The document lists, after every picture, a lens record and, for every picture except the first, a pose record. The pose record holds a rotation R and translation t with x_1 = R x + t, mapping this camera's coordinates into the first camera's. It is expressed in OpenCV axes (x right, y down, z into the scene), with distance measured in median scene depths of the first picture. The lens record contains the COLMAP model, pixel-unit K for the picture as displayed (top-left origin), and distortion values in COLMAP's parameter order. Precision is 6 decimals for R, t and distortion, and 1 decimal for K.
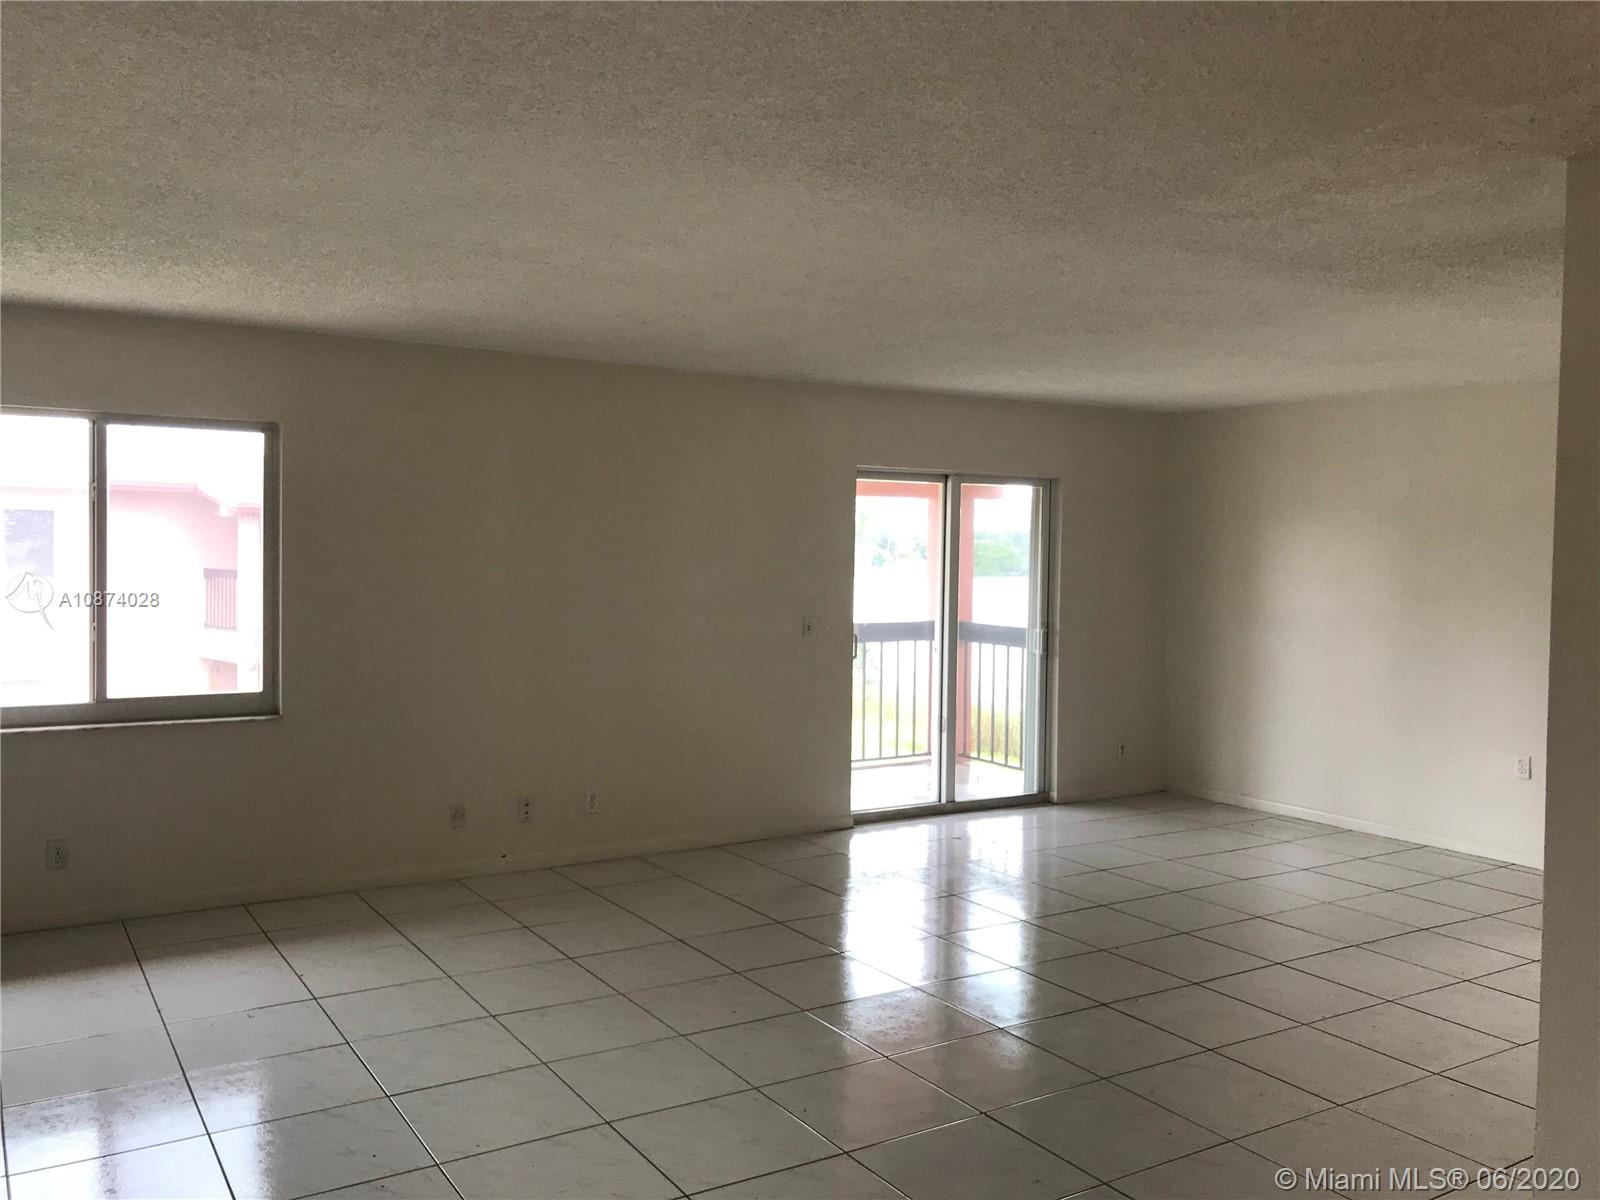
lens RADIAL K [[1304.5, 0, 803.5], [0, 1304.5, 591.3], [0, 0, 1]] dist [-0.001068, 0.007038]
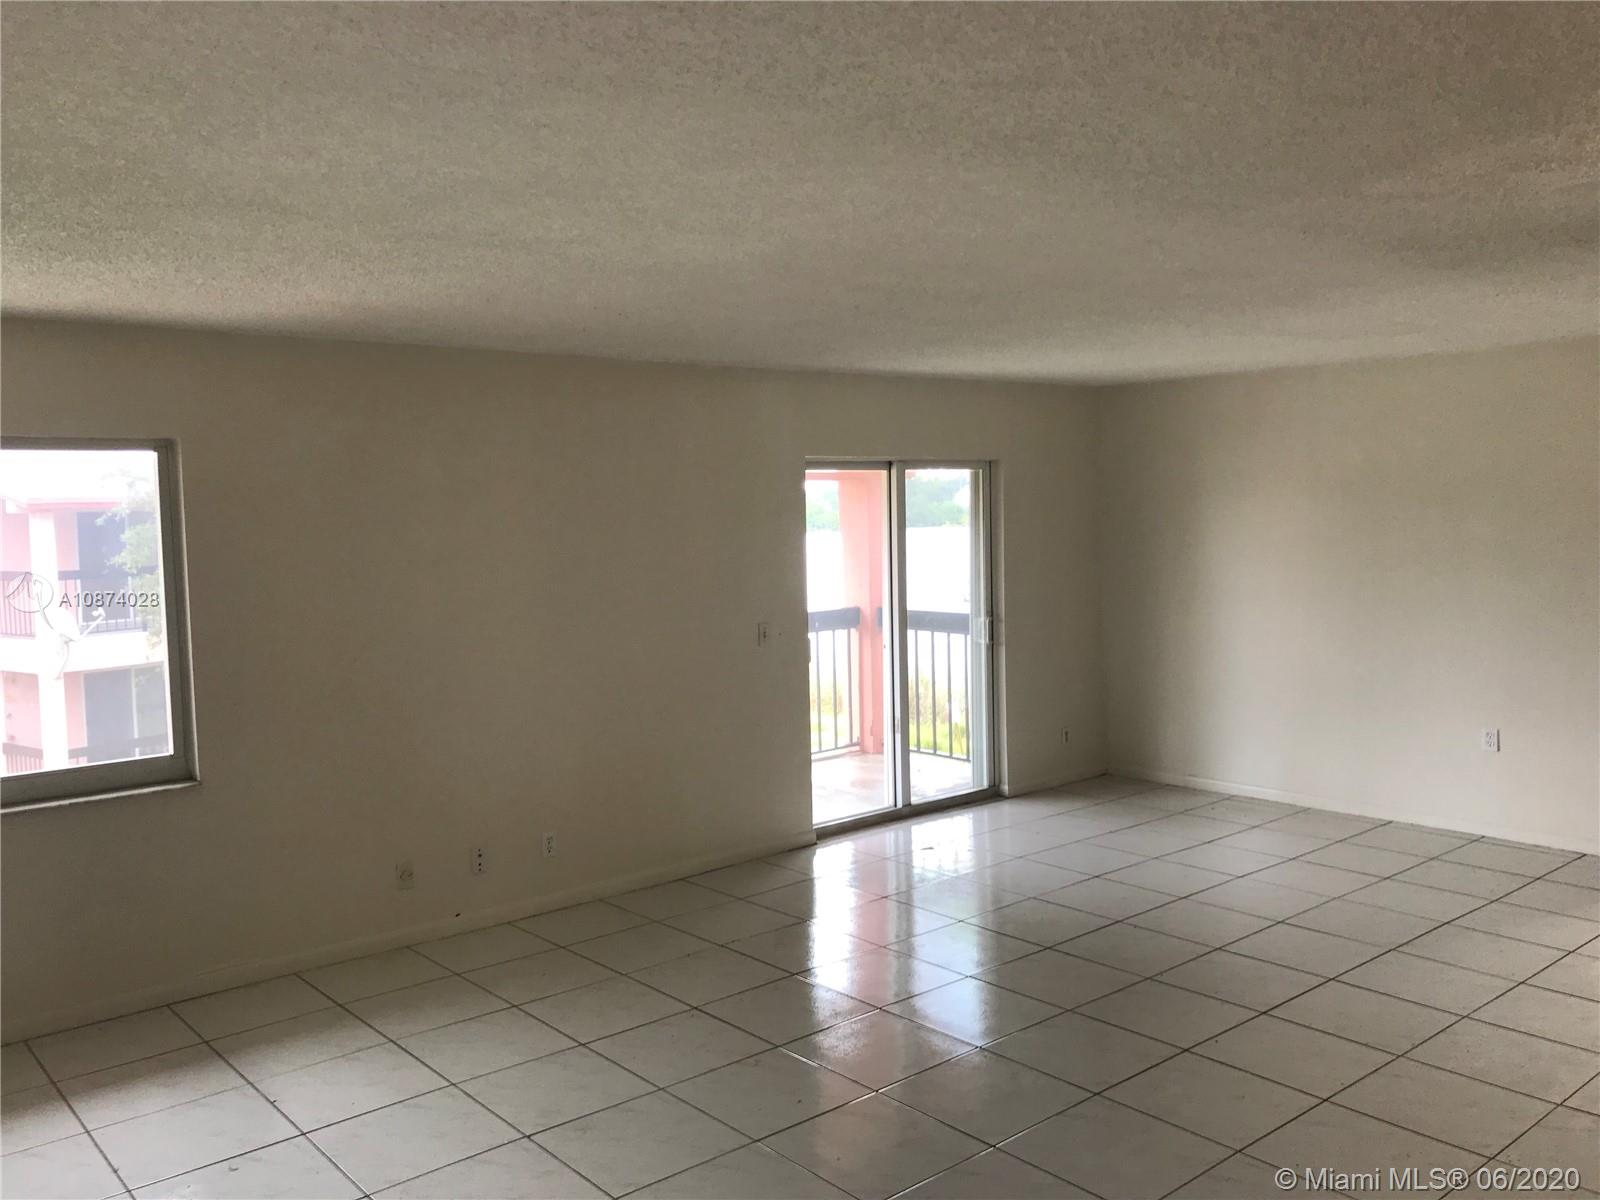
lens RADIAL K [[1304.5, 0, 799.9], [0, 1304.5, 593.7], [0, 0, 1]] dist [-0.001068, 0.007038]
pose [[0.989709, -0.047381, 0.135019, -0.085637], [0.043162, 0.998489, 0.034010, -0.028532], [-0.136427, -0.027833, 0.990259, 0.072947]]
